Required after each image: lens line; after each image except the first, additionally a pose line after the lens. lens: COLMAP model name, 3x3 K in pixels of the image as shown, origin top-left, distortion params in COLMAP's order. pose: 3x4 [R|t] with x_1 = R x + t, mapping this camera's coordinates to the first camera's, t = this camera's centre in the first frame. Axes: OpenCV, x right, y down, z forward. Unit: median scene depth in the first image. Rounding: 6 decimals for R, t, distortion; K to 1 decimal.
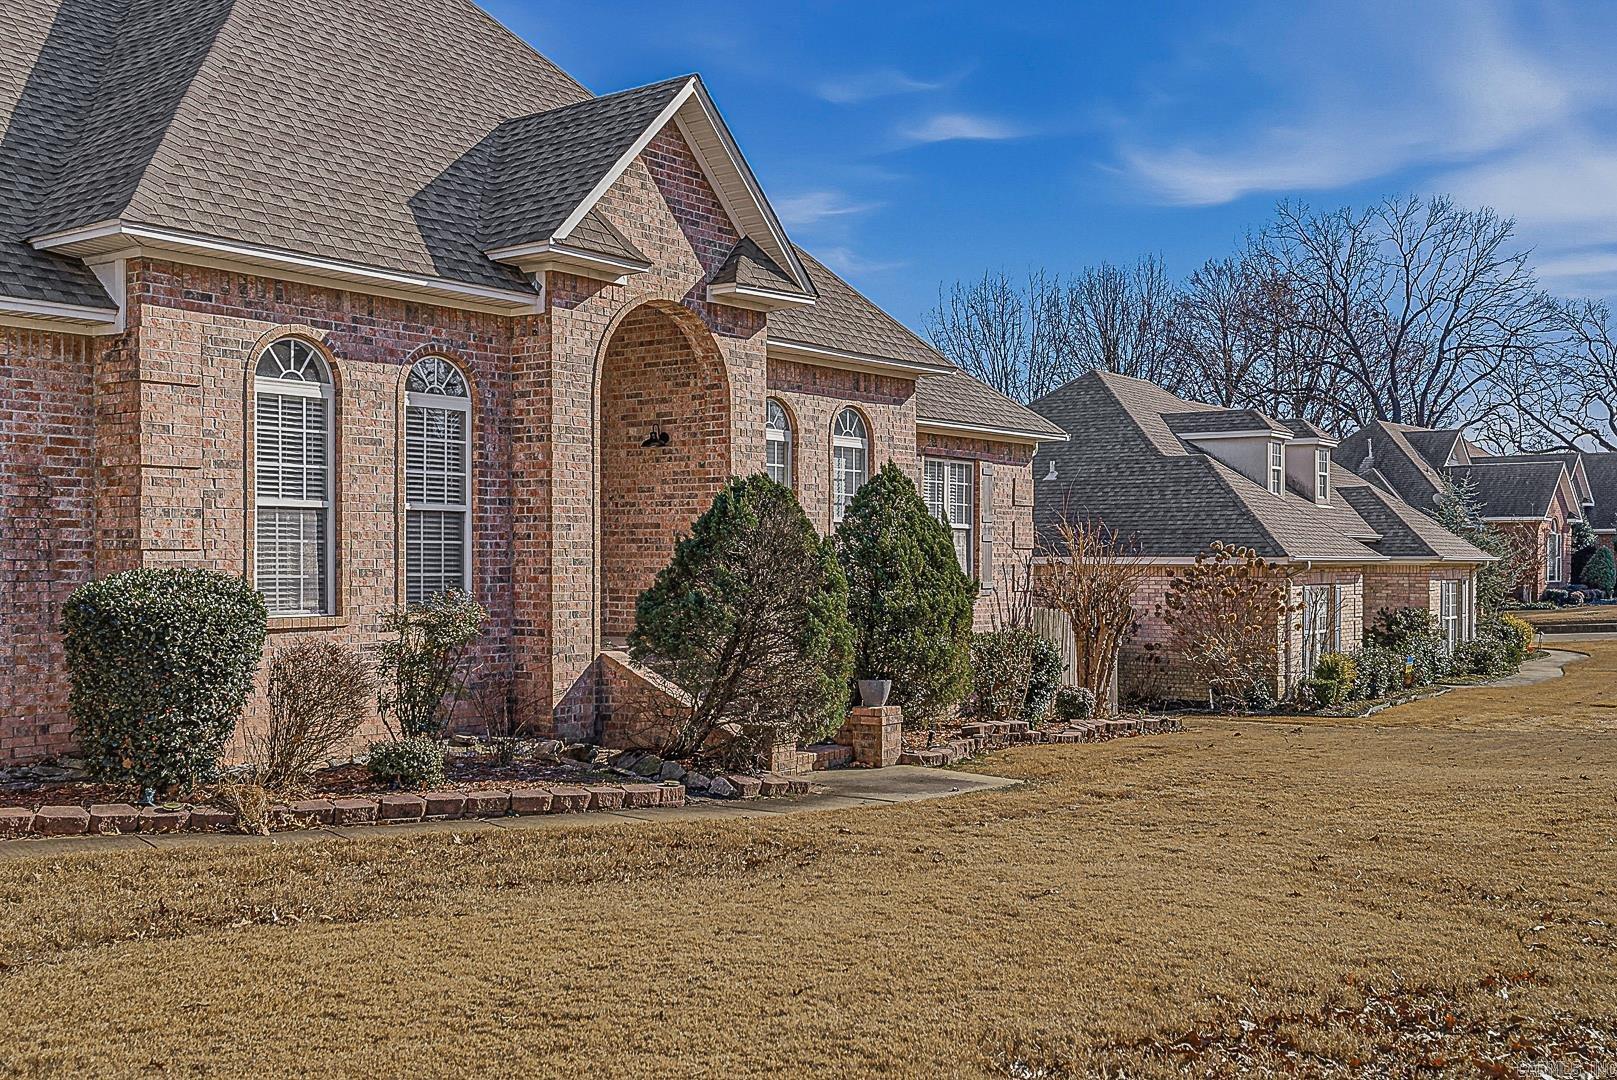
lens RADIAL K [[1647.1, 0, 807.1], [0, 1647.1, 569.0], [0, 0, 1]] dist [-0.021442, -0.006325]
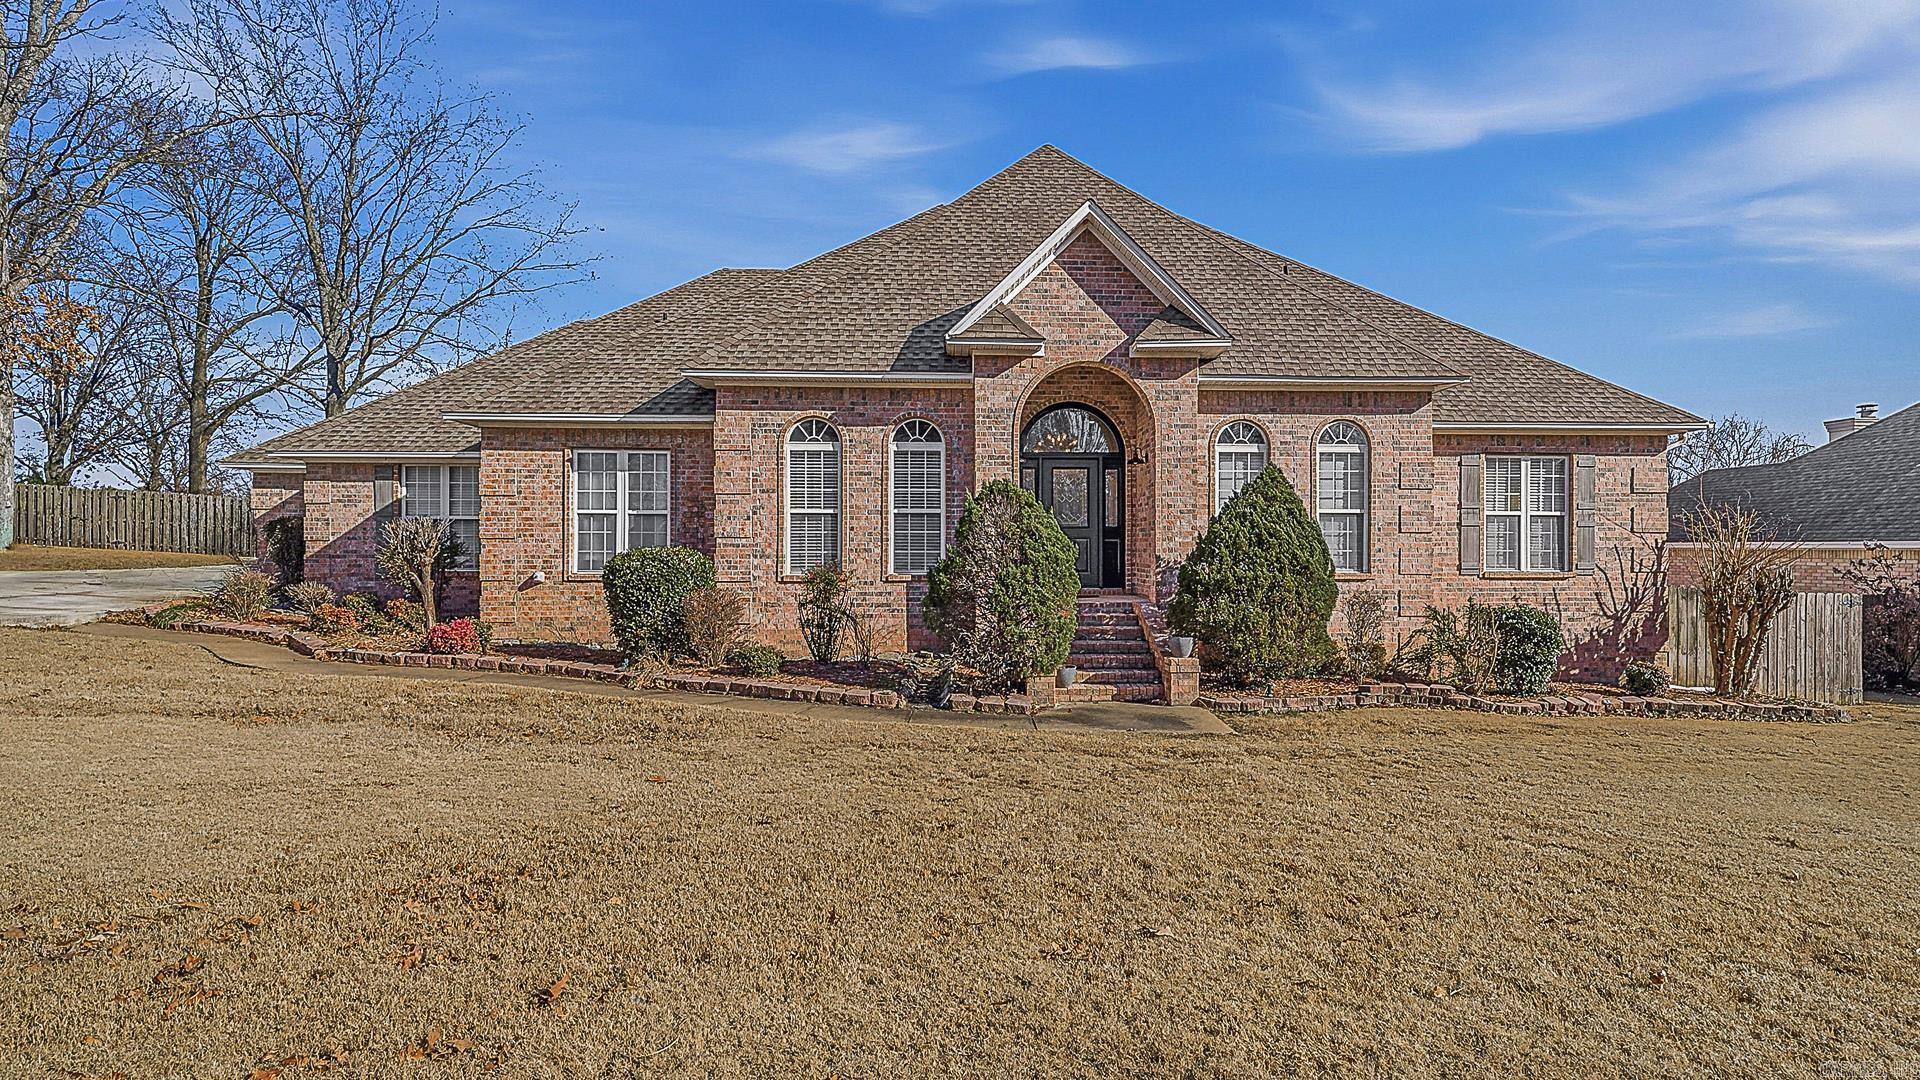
lens RADIAL K [[903.5, 0, 960.0], [0, 903.5, 540.0], [0, 0, 1]] dist [-0.001421, -0.000138]
pose [[0.637328, -0.013957, -0.770466, 0.485694], [-0.002827, 0.999787, -0.020450, 0.009559], [0.770588, 0.015212, 0.637153, 0.450392]]
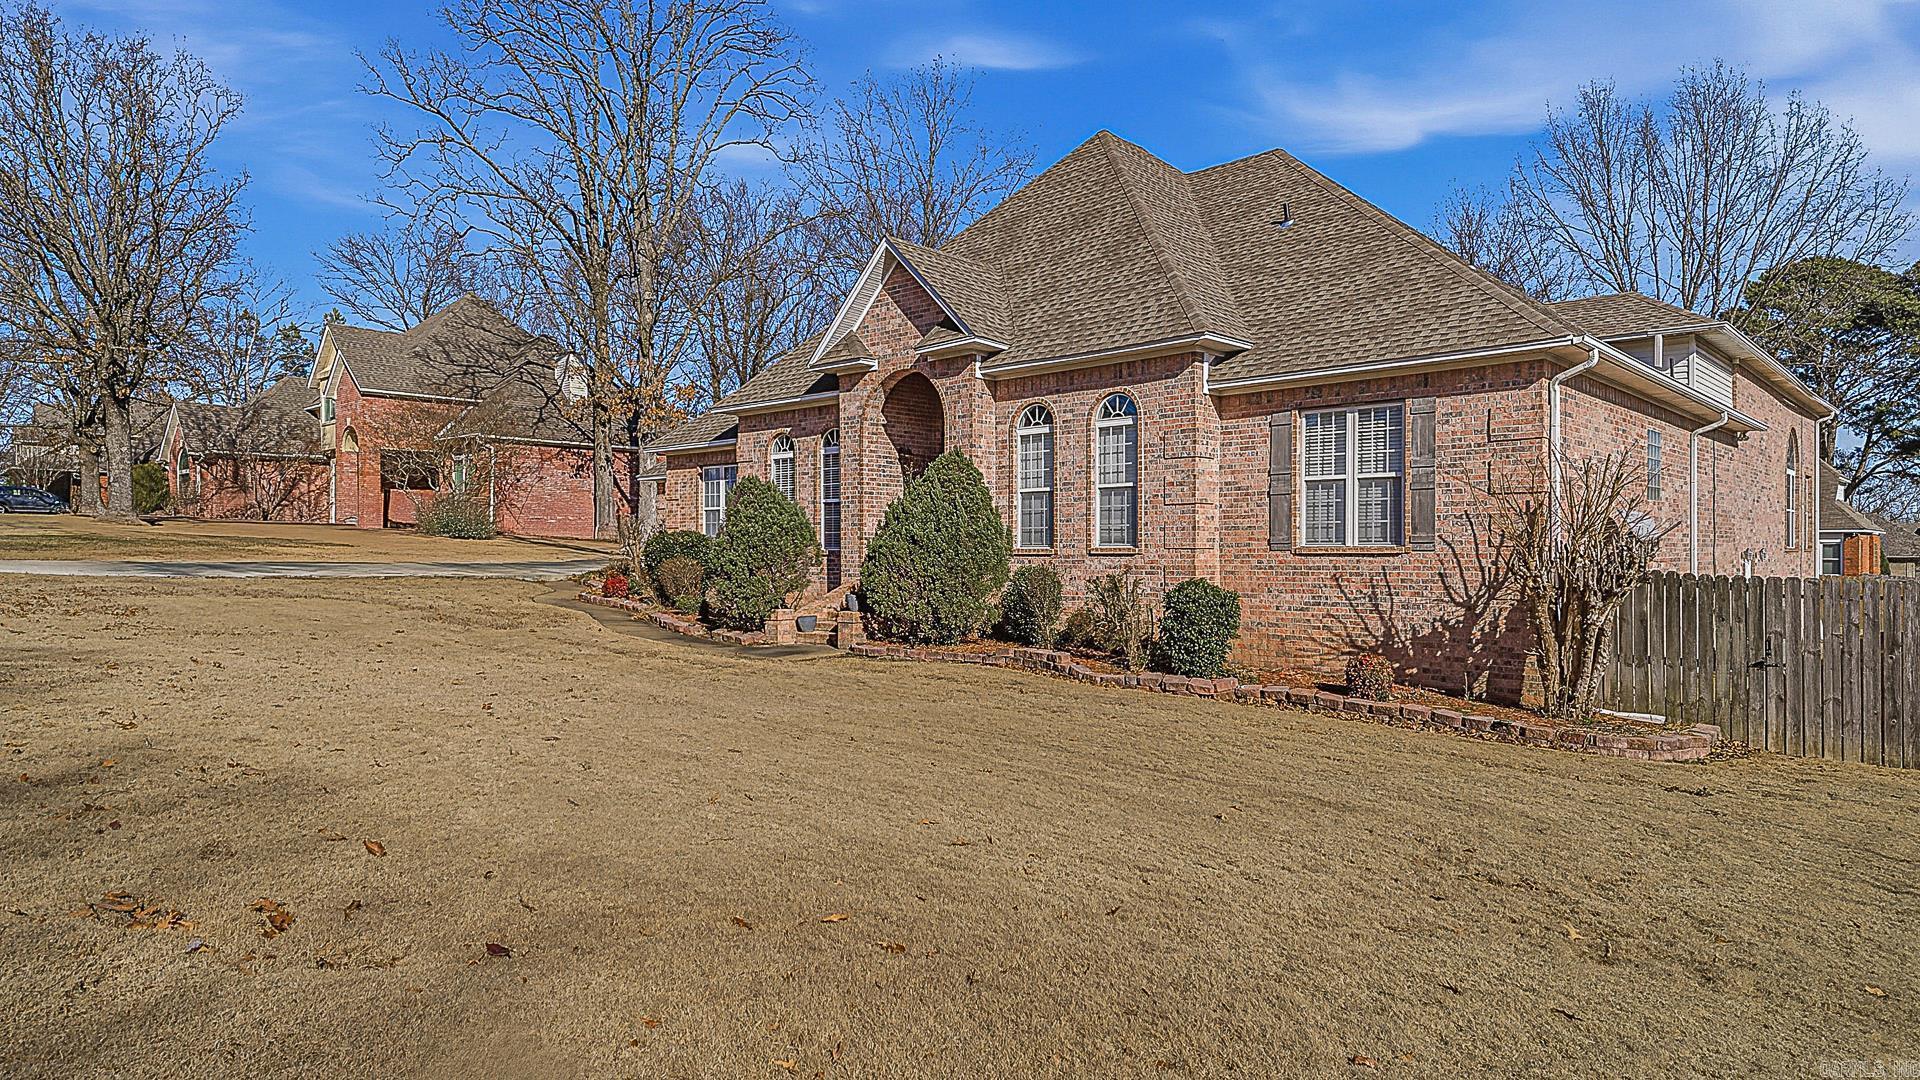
lens RADIAL K [[1105.3, 0, 960.0], [0, 1105.3, 540.0], [0, 0, 1]] dist [0.002471, 0.000217]
pose [[-0.103570, -0.015946, -0.994494, 1.132486], [-0.005837, 0.999864, -0.015424, 0.033172], [0.994605, 0.004207, -0.103649, 1.279478]]
